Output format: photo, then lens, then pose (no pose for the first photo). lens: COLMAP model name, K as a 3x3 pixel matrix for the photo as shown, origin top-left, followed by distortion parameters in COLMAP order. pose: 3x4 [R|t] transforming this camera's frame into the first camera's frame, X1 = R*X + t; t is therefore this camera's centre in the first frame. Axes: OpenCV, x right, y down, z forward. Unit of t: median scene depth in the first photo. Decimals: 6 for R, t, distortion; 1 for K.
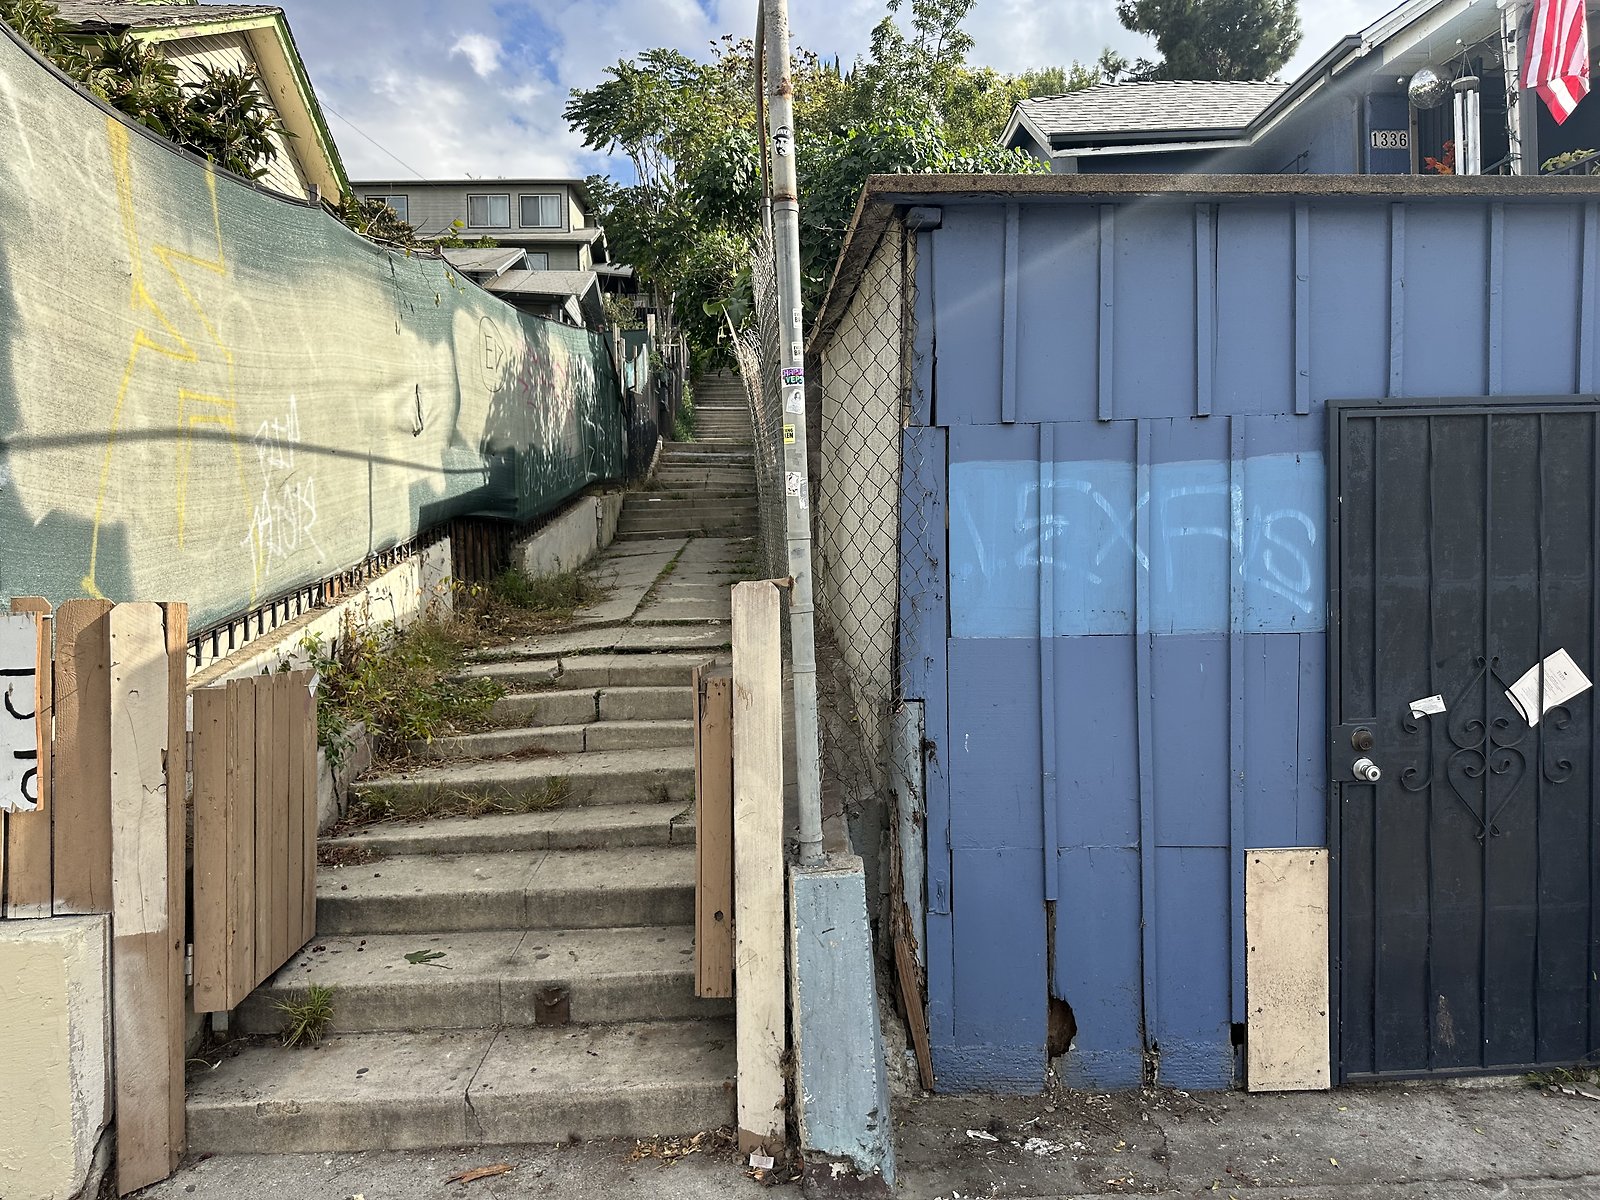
lens RADIAL K [[1132.3, 0, 801.7], [0, 1132.3, 568.8], [0, 0, 1]] dist [0.118143, -0.226274]
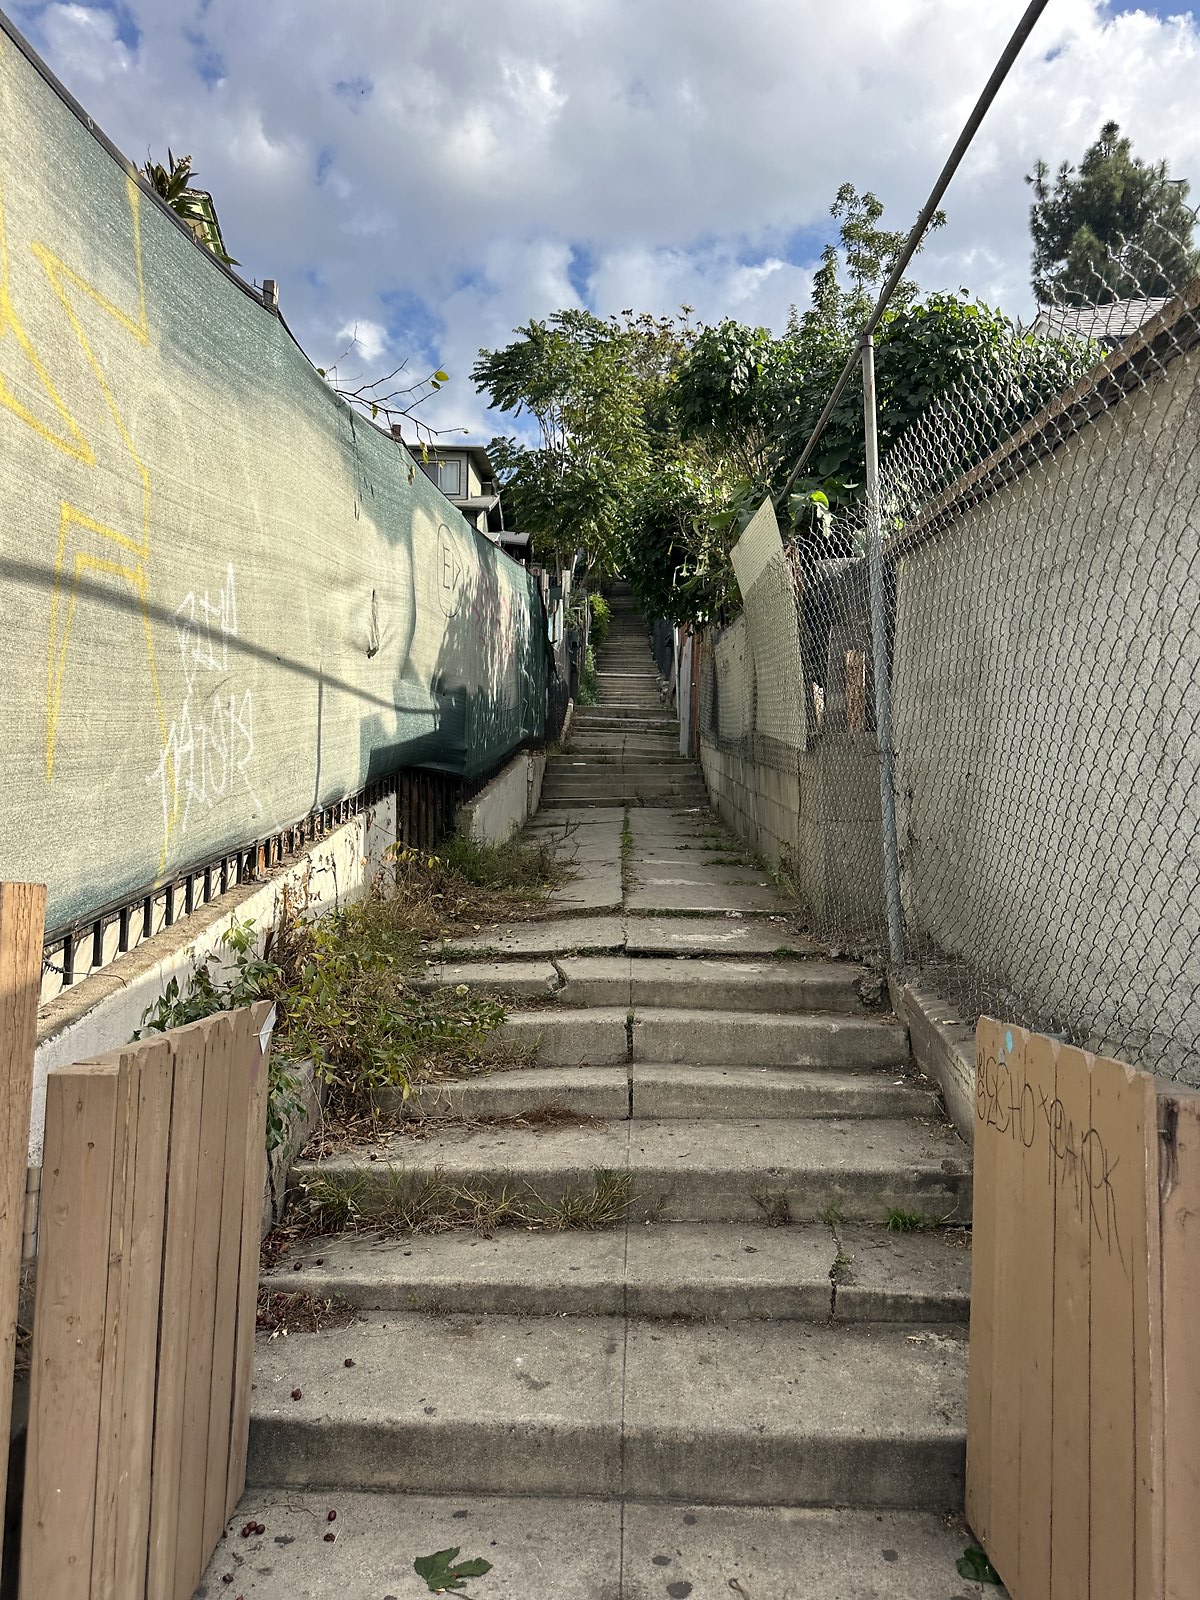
lens RADIAL K [[1116.6, 0, 600.6], [0, 1116.6, 791.2], [0, 0, 1]] dist [0.137569, -0.237061]
pose [[0.997778, 0.033359, -0.057681, -0.151945], [-0.036049, 0.998280, -0.046231, 0.002669], [0.056039, 0.048208, 0.997264, 0.293868]]
